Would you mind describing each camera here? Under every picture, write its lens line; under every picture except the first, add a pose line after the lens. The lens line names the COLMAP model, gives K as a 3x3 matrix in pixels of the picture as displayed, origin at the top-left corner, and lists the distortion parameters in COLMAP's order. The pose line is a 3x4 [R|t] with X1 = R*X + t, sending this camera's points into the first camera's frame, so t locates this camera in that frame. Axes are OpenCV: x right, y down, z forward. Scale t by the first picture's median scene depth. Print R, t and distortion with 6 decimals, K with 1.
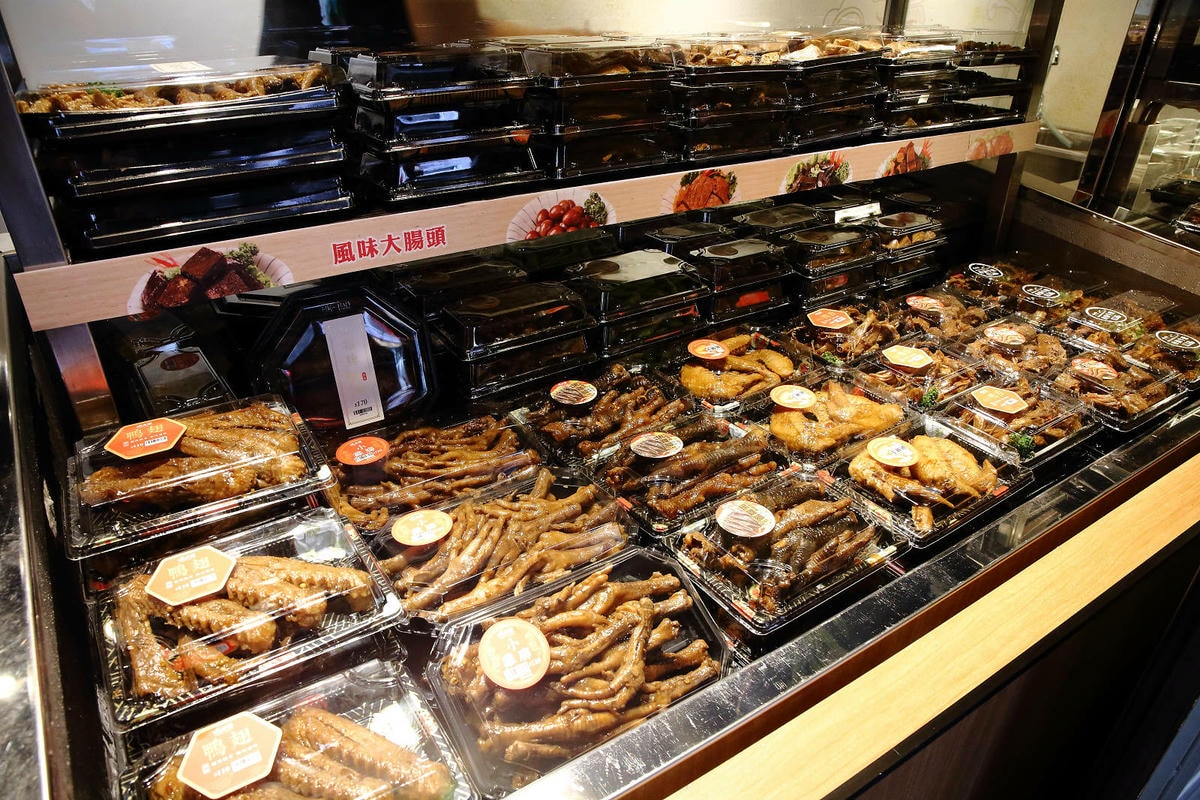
lens RADIAL K [[791.3, 0, 600.6], [0, 791.3, 410.0], [0, 0, 1]] dist [-0.077066, 0.017805]
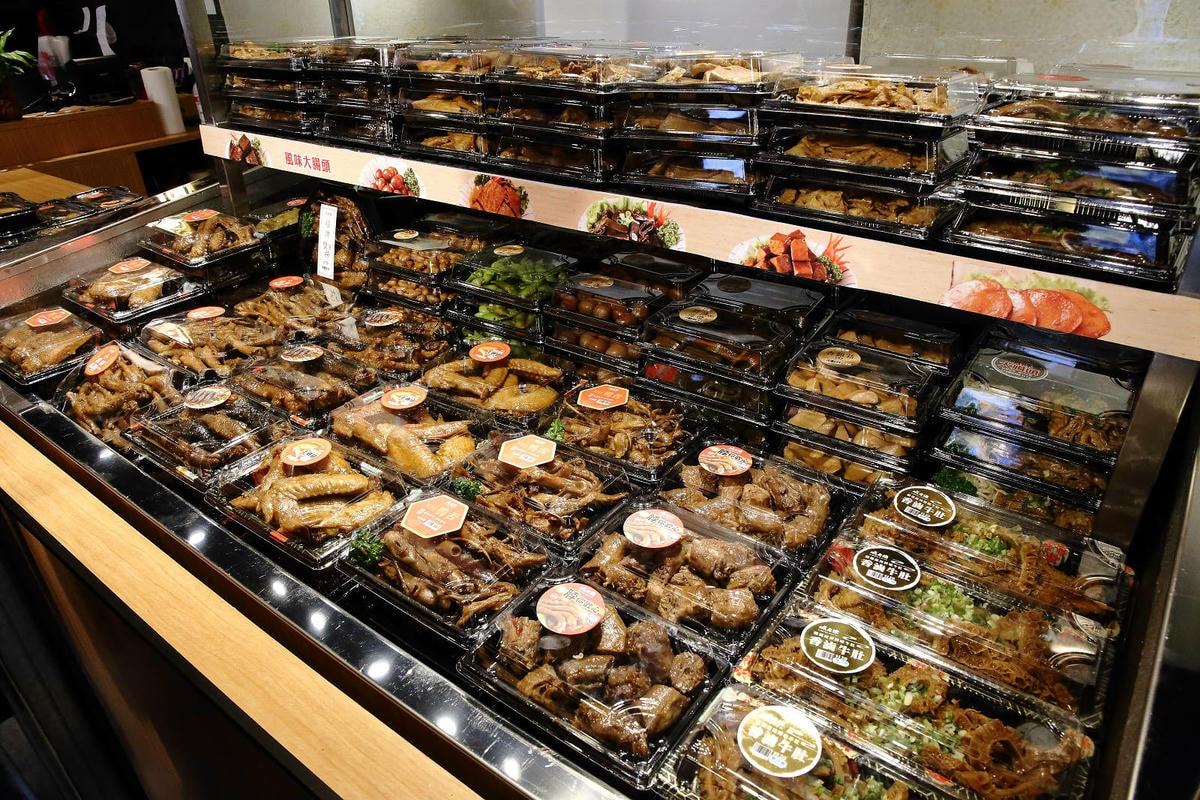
lens RADIAL K [[791.3, 0, 600.4], [0, 791.3, 396.1], [0, 0, 1]] dist [-0.077066, 0.017805]
pose [[0.345580, 0.434741, -0.831610, 1.128677], [-0.453451, 0.853239, 0.257614, -0.377497], [0.821558, 0.288068, 0.491996, 0.673320]]
